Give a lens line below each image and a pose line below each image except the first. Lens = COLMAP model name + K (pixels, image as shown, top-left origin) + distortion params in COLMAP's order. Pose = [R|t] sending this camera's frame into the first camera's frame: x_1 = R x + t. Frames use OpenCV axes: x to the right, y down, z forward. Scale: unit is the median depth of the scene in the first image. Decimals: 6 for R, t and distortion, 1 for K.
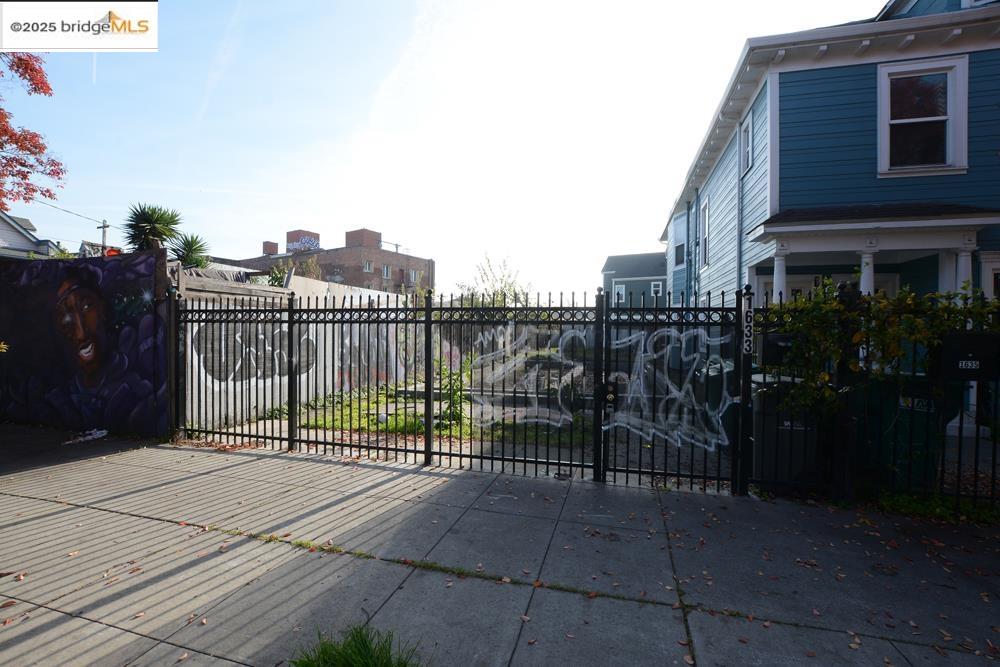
lens RADIAL K [[439.0, 0, 500.0], [0, 439.0, 333.5], [0, 0, 1]] dist [-0.018764, -0.000279]
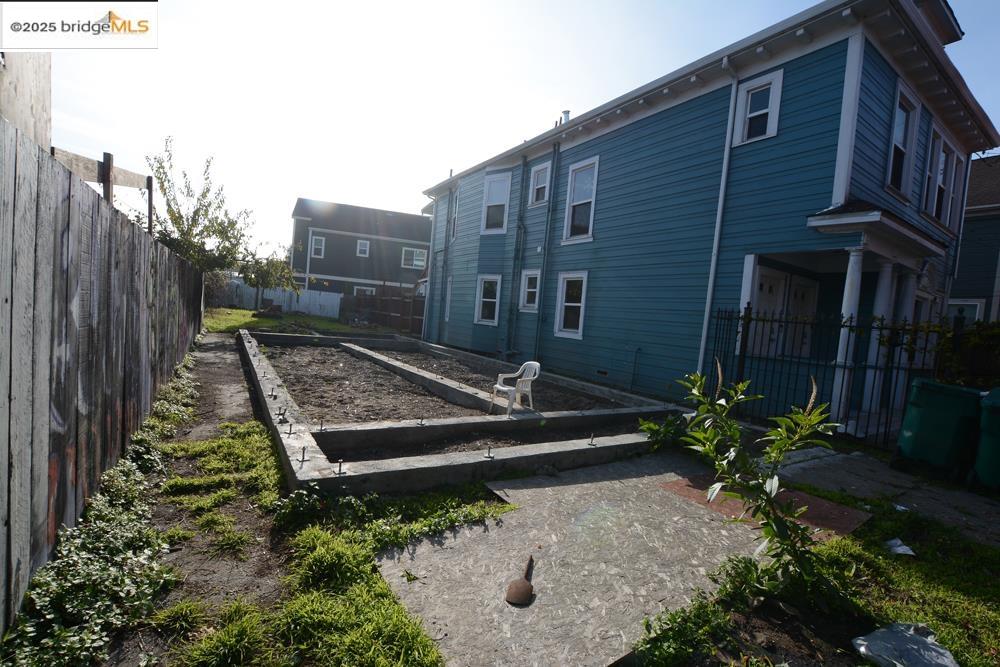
lens RADIAL K [[436.0, 0, 500.0], [0, 436.0, 333.5], [0, 0, 1]] dist [-0.034040, 0.000654]
pose [[0.672963, 0.013933, 0.739545, -0.067423], [-0.079375, 0.995410, 0.053474, -0.000228], [-0.735405, -0.094688, 0.670980, 0.136026]]
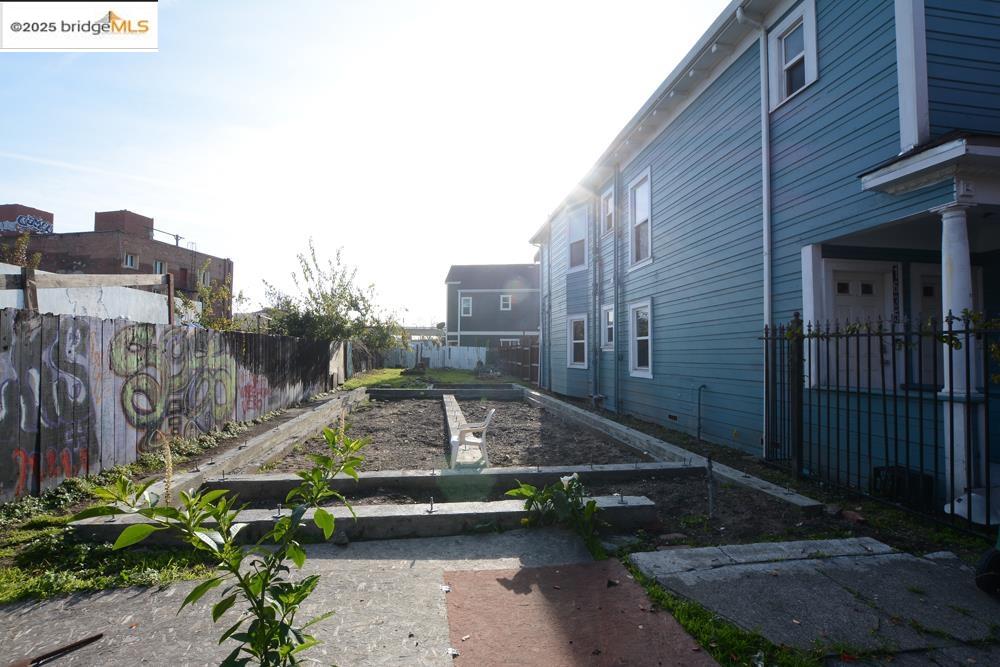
lens RADIAL K [[436.0, 0, 500.0], [0, 436.0, 333.5], [0, 0, 1]] dist [-0.034040, 0.000654]
pose [[0.918997, 0.009101, 0.394159, -0.011211], [0.006299, 0.999267, -0.037758, -0.001251], [-0.394213, 0.037182, 0.918266, 0.109101]]
